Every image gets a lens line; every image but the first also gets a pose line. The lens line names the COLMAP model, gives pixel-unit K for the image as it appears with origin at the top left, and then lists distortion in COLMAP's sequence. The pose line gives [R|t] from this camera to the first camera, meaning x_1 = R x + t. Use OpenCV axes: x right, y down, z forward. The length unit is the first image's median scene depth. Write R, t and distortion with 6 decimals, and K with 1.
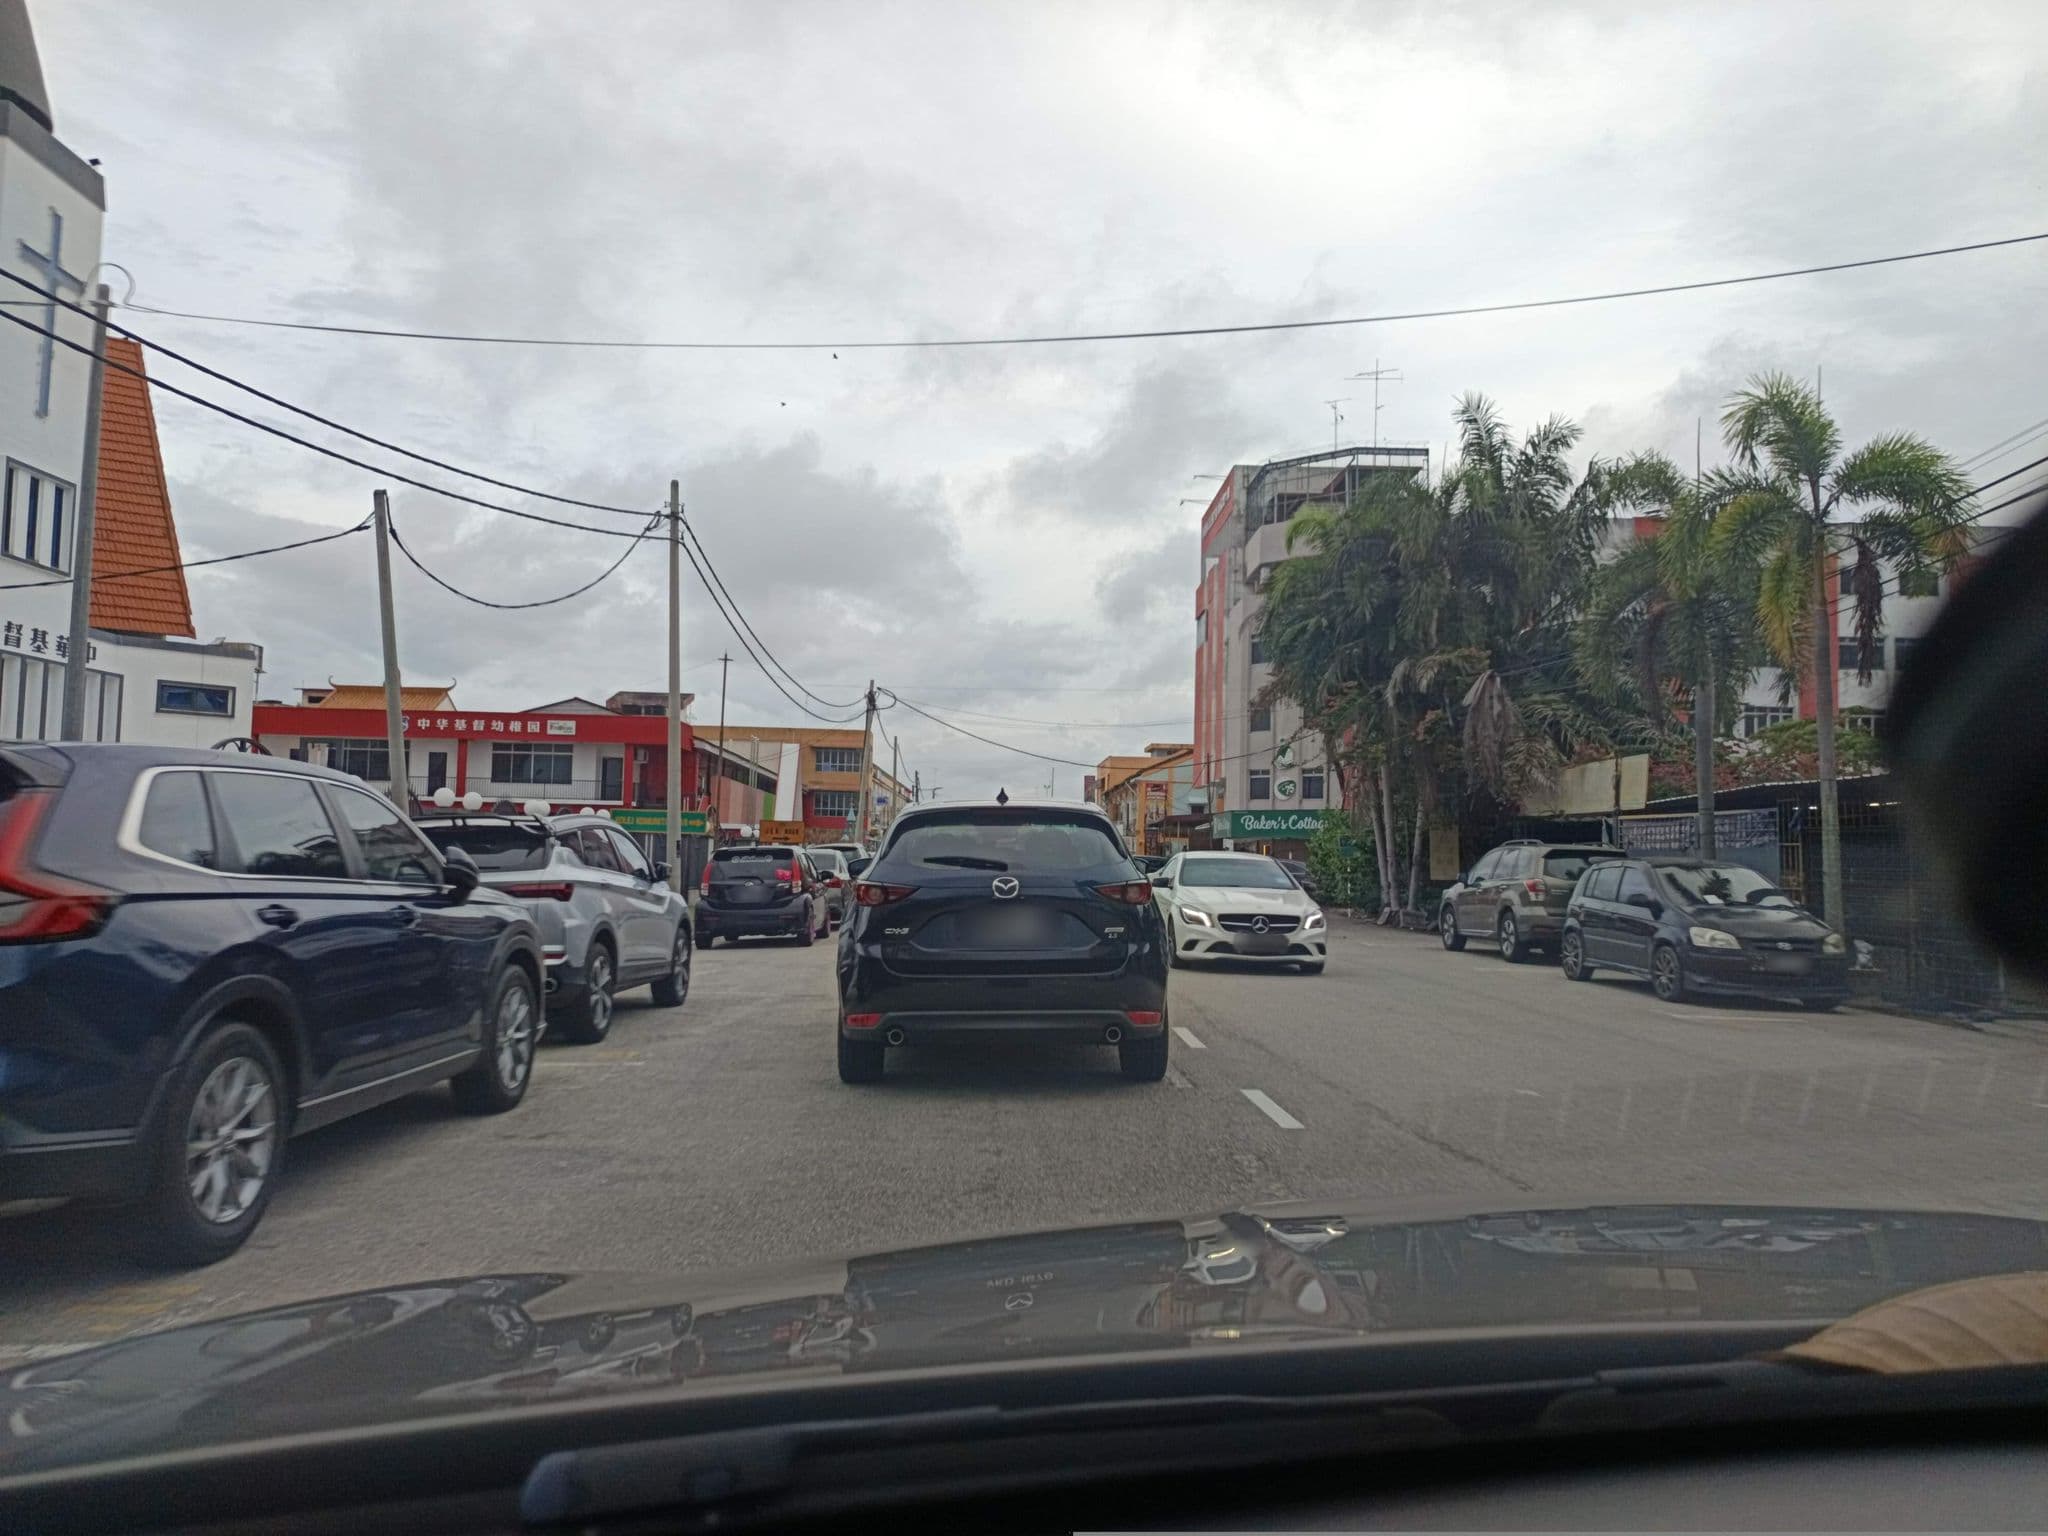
lens RADIAL K [[1585.3, 0, 1024.0], [0, 1585.3, 768.0], [0, 0, 1]] dist [-0.004493, -0.001924]
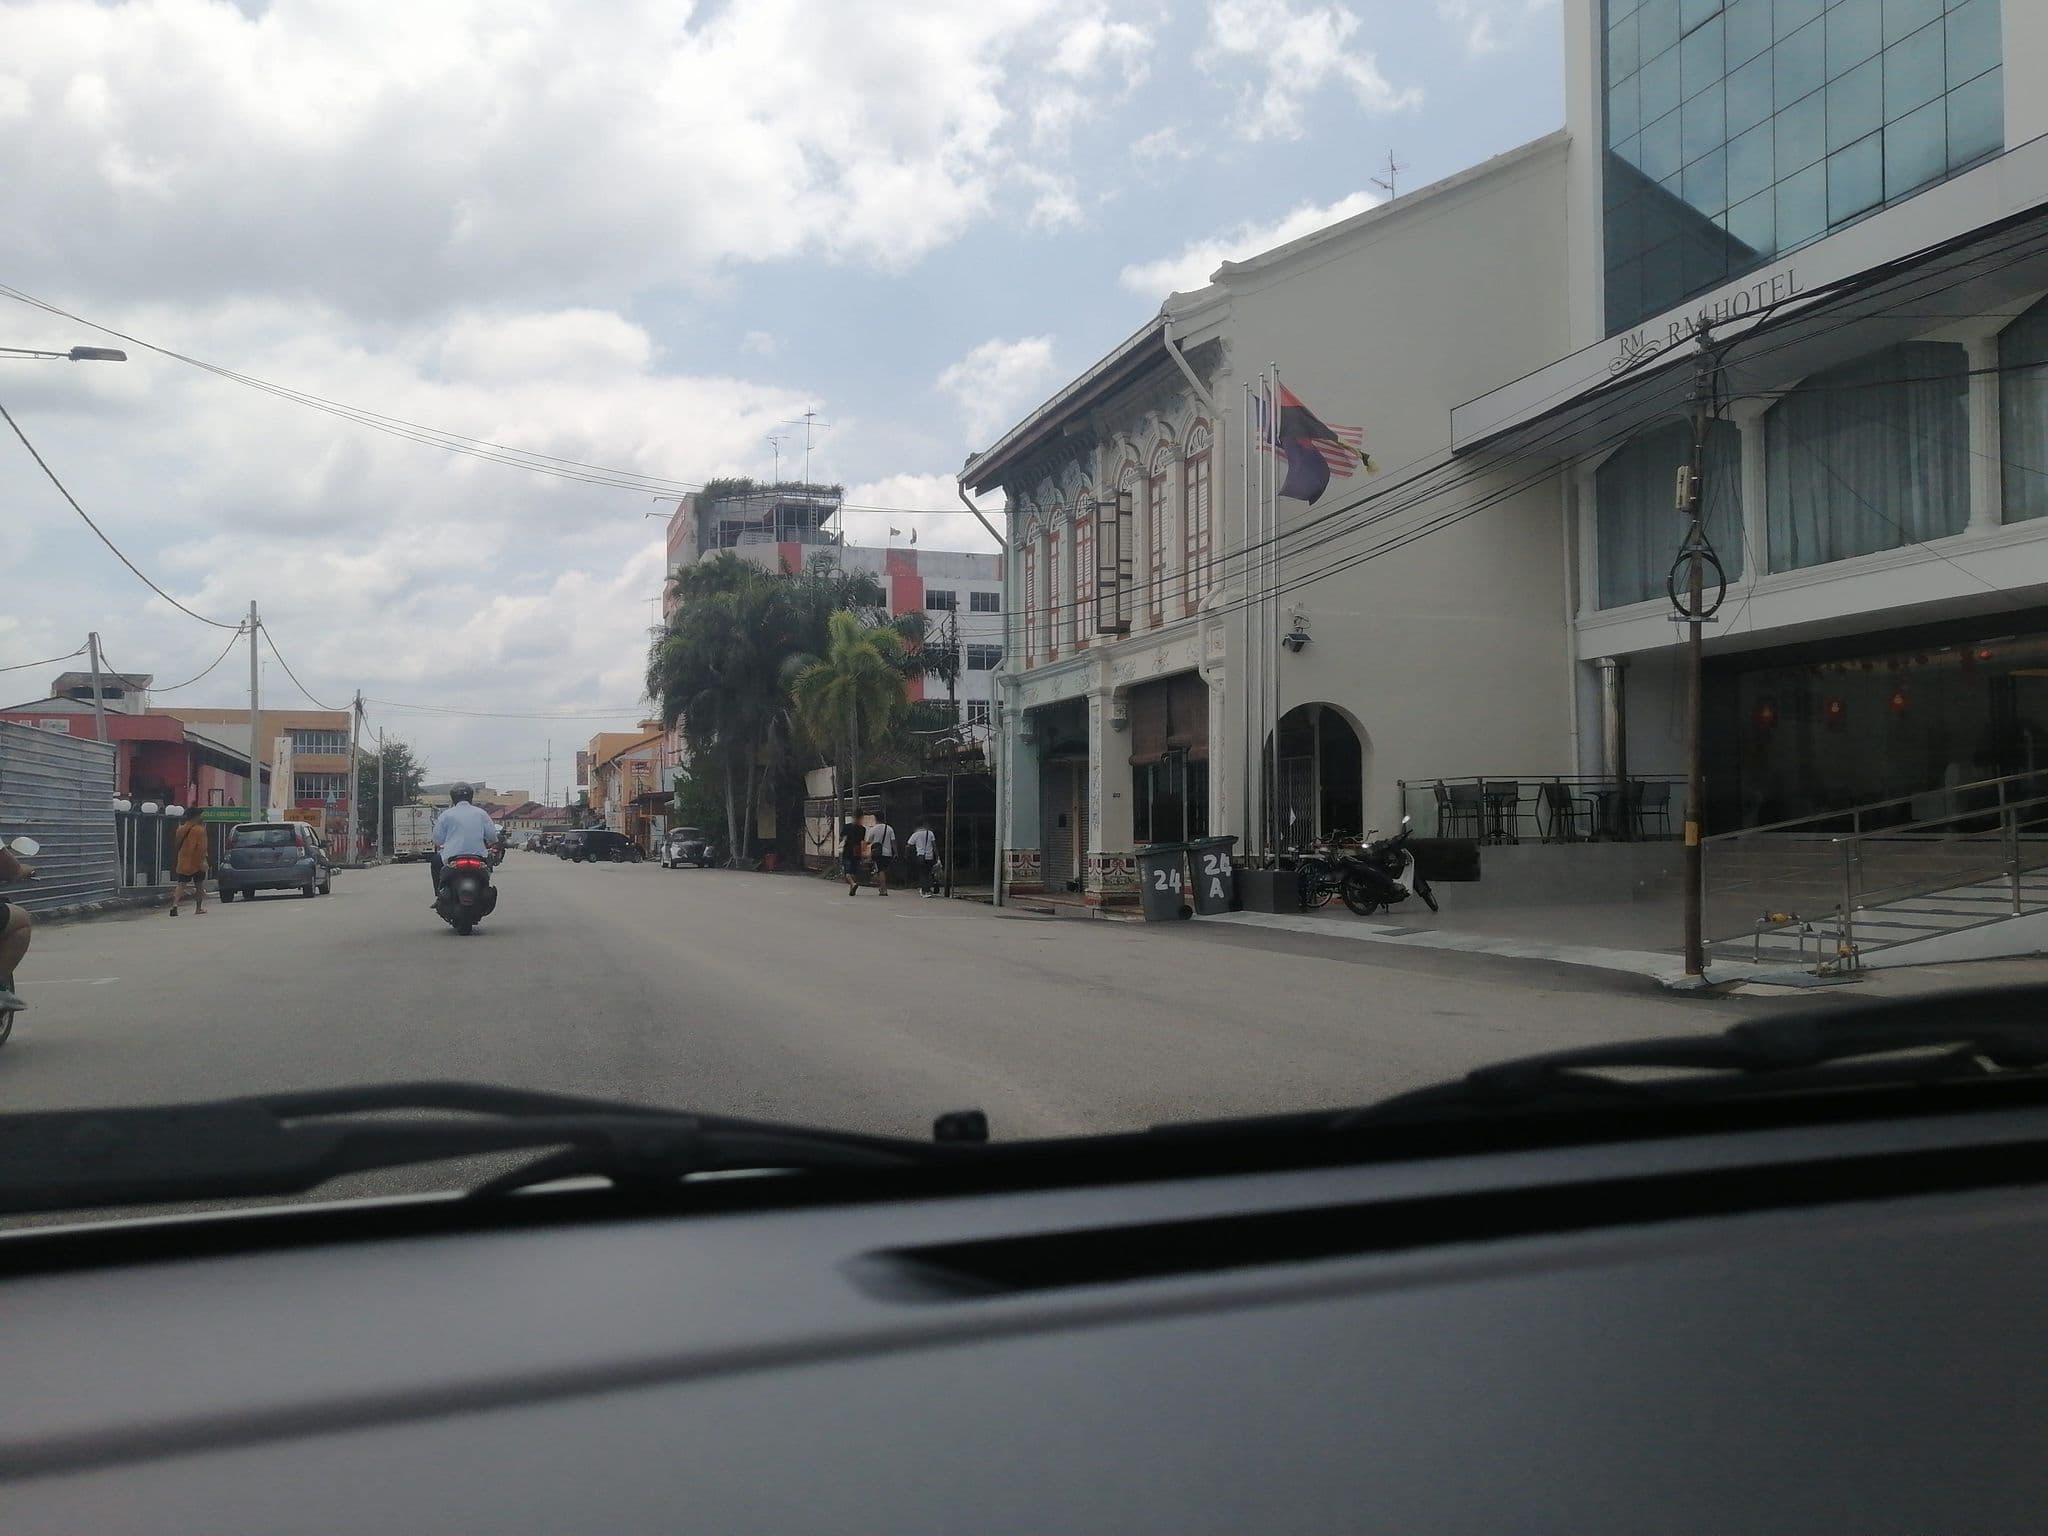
lens RADIAL K [[1585.3, 0, 1024.0], [0, 1585.3, 768.0], [0, 0, 1]] dist [-0.004493, -0.001924]
pose [[0.951337, -0.001685, 0.308147, 0.008517], [-0.003094, 0.999882, 0.015022, -0.007045], [-0.308136, -0.015244, 0.951220, -0.185936]]
